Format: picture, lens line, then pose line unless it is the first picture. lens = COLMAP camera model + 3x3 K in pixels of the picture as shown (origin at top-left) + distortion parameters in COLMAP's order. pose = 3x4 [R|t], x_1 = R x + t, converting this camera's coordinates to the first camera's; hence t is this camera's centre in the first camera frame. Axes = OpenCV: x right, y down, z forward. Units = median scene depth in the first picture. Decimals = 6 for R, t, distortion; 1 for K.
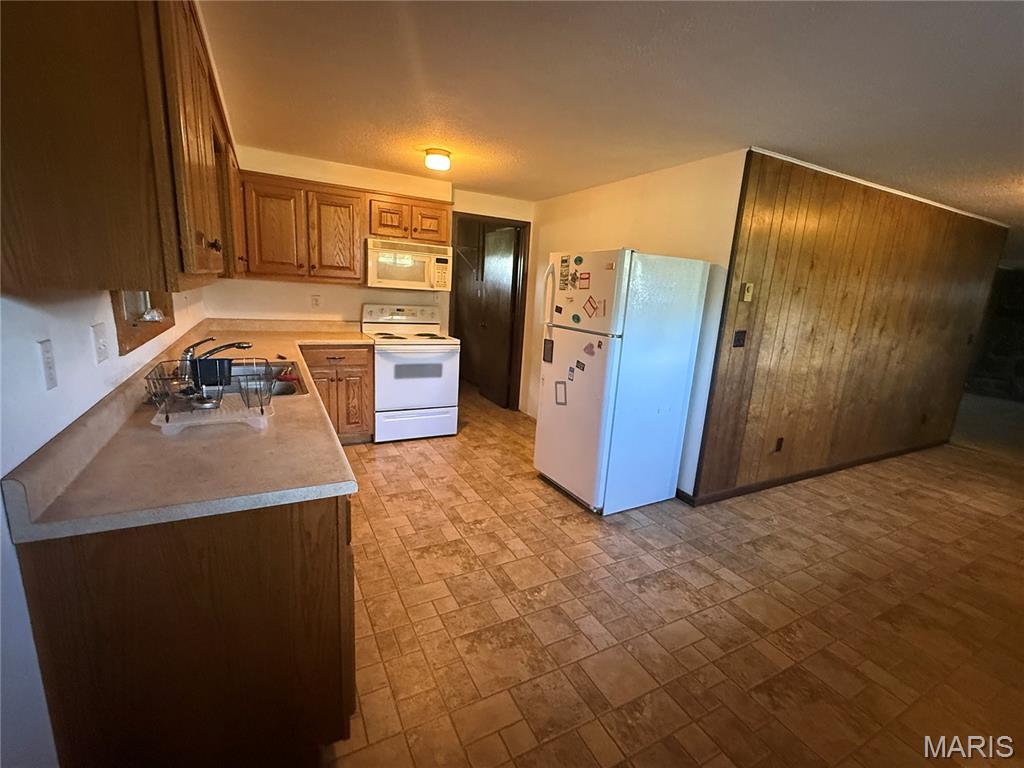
lens RADIAL K [[451.6, 0, 512.1], [0, 451.6, 386.3], [0, 0, 1]] dist [0.000565, 0.000857]
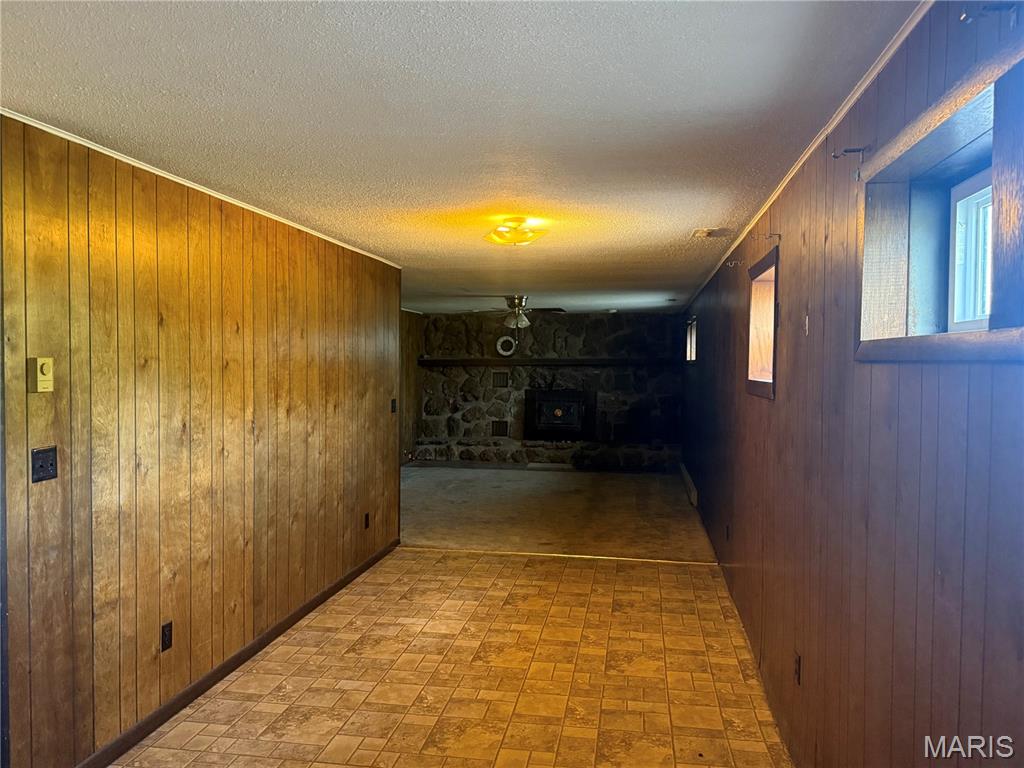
lens RADIAL K [[787.6, 0, 511.7], [0, 787.6, 387.7], [0, 0, 1]] dist [0.059873, -0.083267]
pose [[0.604319, -0.080730, 0.792642, 0.108963], [0.200695, 0.978198, -0.053384, -0.033080], [-0.771051, 0.191340, 0.607346, 0.031659]]
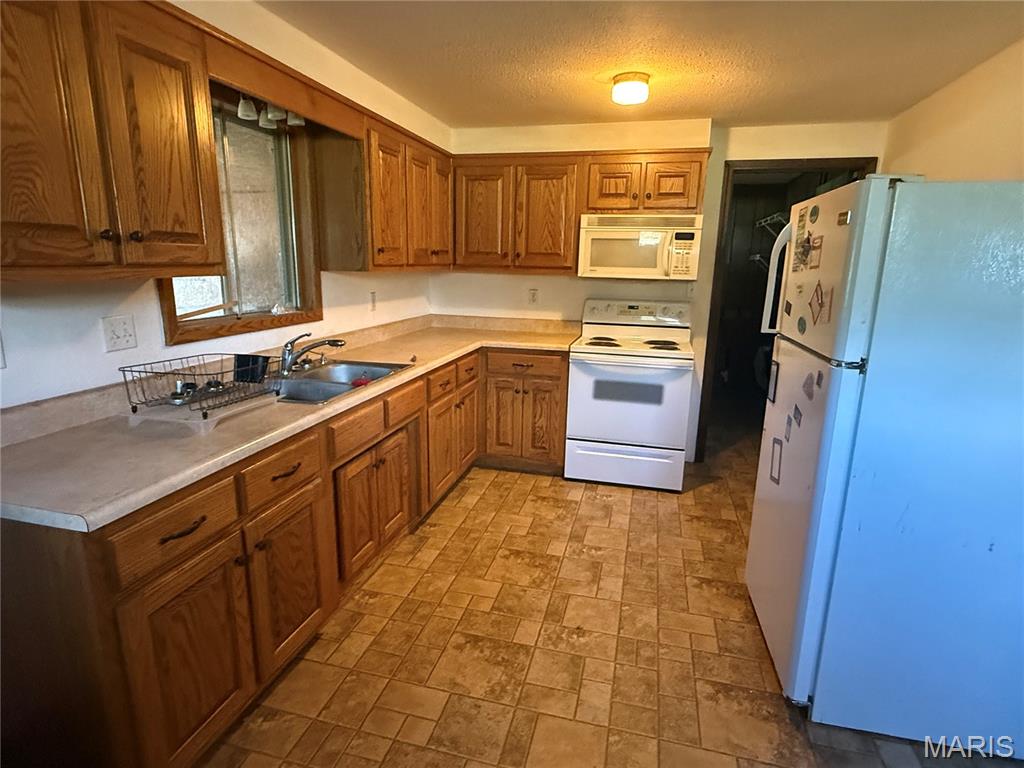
lens RADIAL K [[553.0, 0, 507.2], [0, 553.0, 386.1], [0, 0, 1]] dist [-0.001179, 0.001857]
pose [[0.733836, 0.103197, -0.671443, 0.291158], [-0.120962, 0.992449, 0.020332, -0.045903], [0.668471, 0.066298, 0.740777, 0.266978]]
